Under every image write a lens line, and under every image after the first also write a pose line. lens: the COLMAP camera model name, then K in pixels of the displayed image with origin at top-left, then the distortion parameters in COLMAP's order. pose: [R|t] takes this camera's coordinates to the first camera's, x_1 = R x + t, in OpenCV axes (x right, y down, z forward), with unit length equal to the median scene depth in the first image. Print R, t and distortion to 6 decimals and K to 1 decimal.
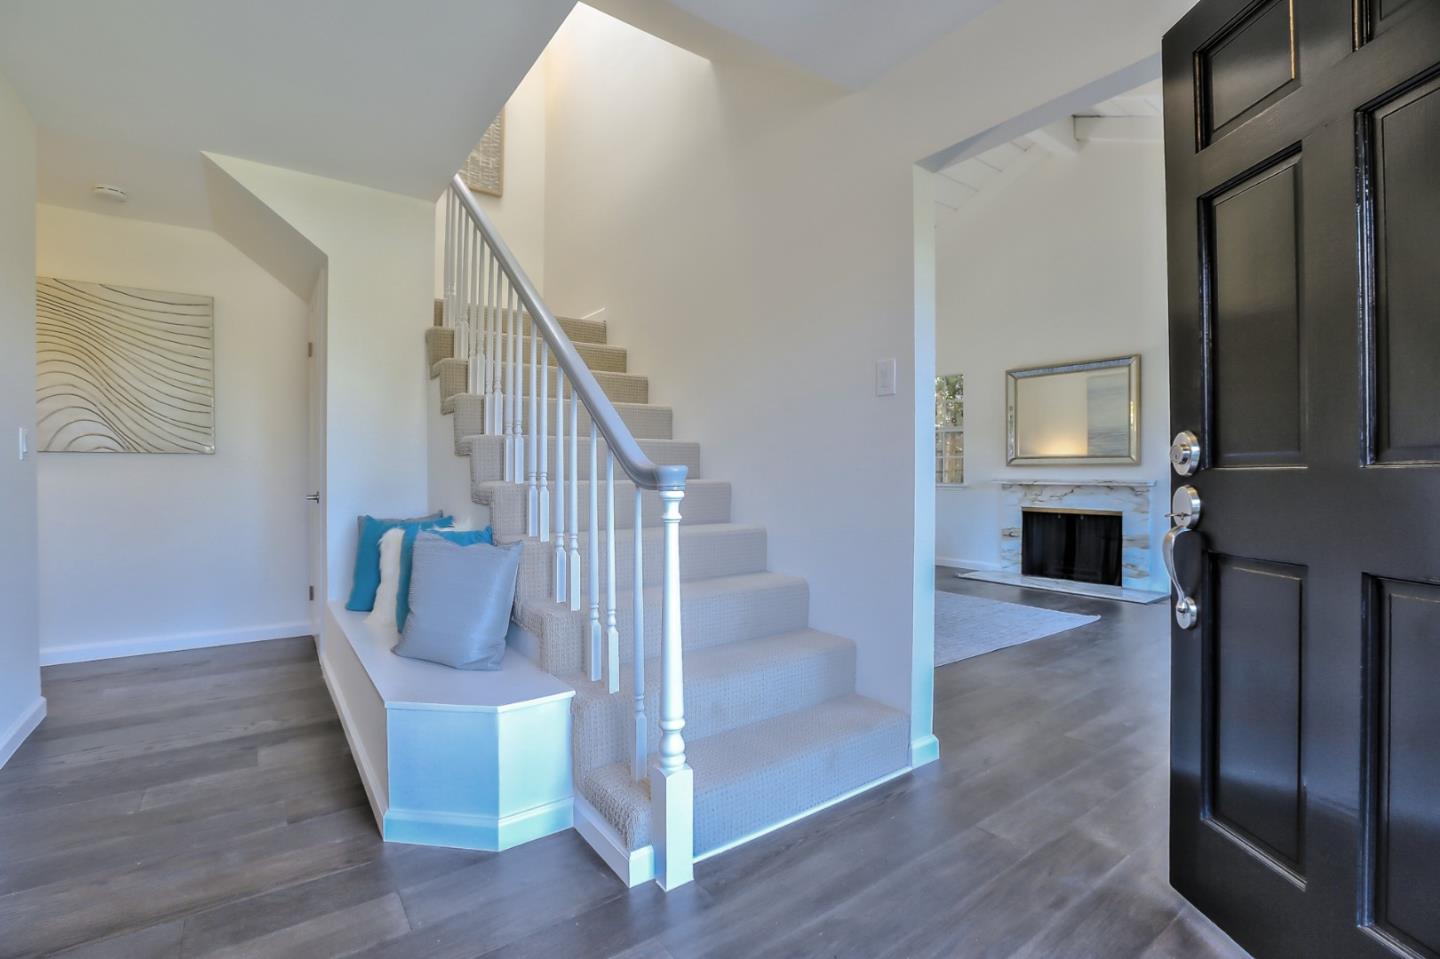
lens RADIAL K [[649.2, 0, 712.0], [0, 649.2, 482.6], [0, 0, 1]] dist [-0.032526, 0.003476]
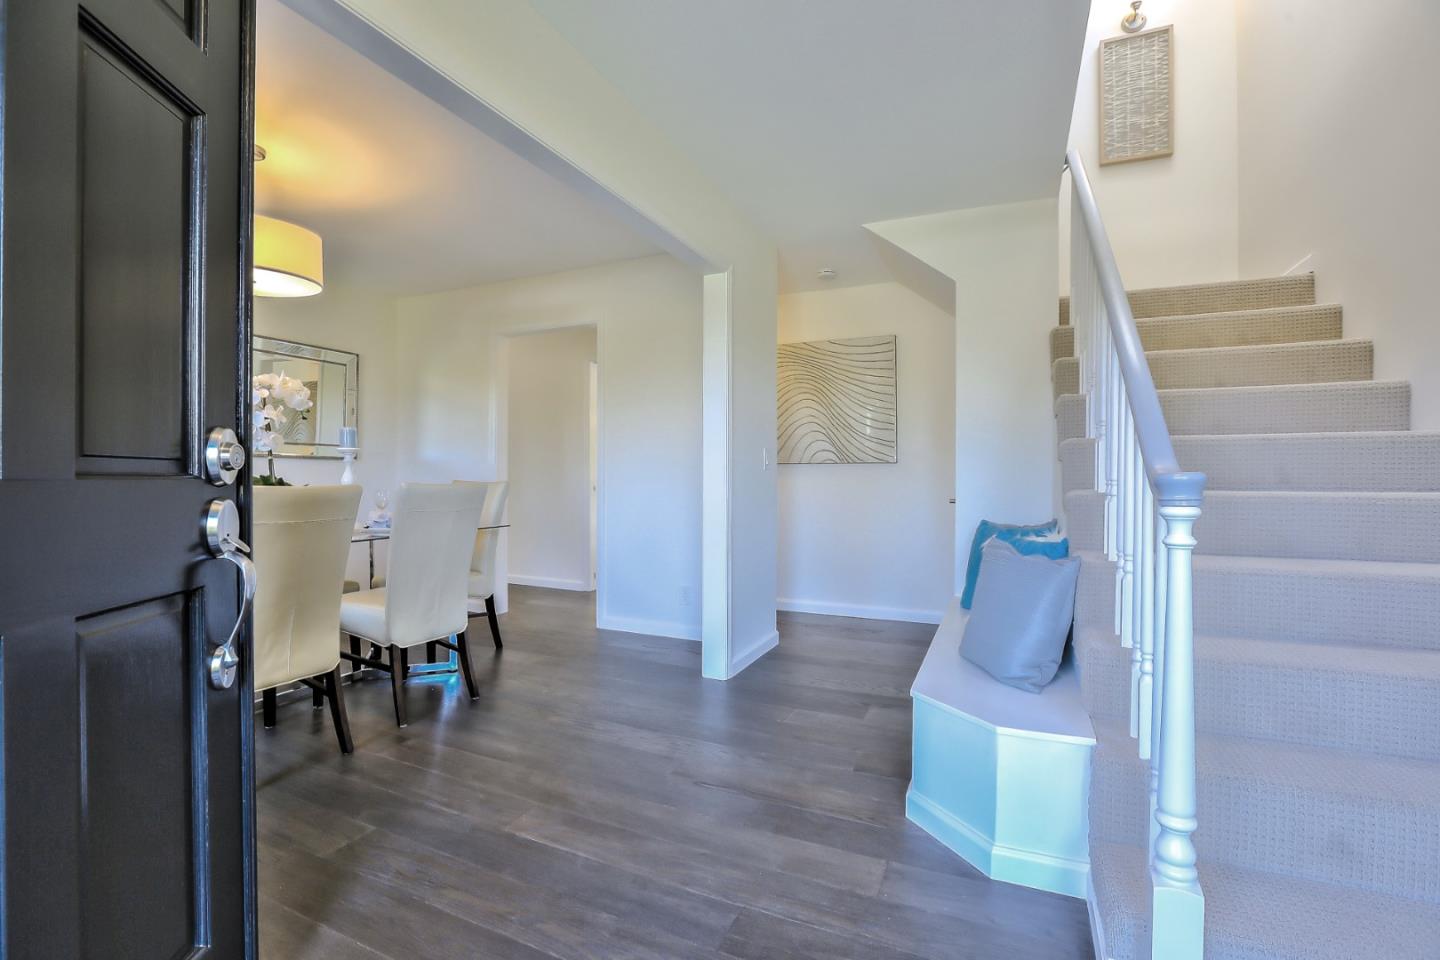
lens RADIAL K [[649.2, 0, 700.5], [0, 649.2, 485.8], [0, 0, 1]] dist [-0.032526, 0.003476]
pose [[0.493065, 0.013623, -0.869886, 0.204392], [-0.017828, 0.999826, 0.005552, -0.003303], [0.869810, 0.012771, 0.493222, 0.112519]]
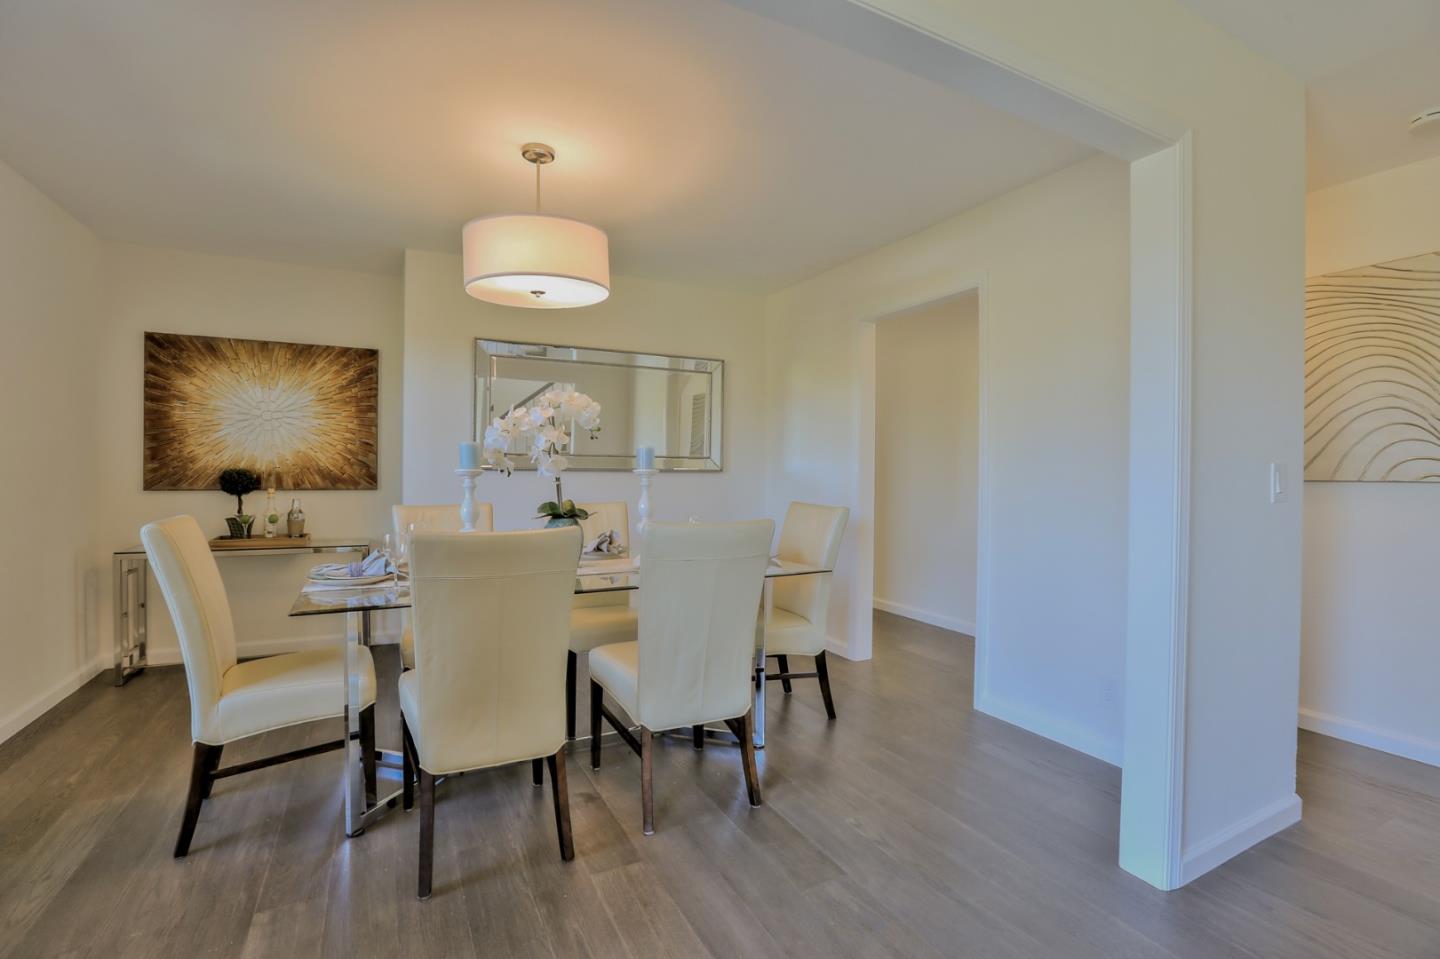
lens RADIAL K [[649.2, 0, 709.1], [0, 649.2, 480.7], [0, 0, 1]] dist [-0.032526, 0.003476]
pose [[-0.135543, 0.009229, -0.990728, -0.225223], [-0.023916, 0.999635, 0.012583, -0.066085], [0.990483, 0.025400, -0.135273, 0.451464]]
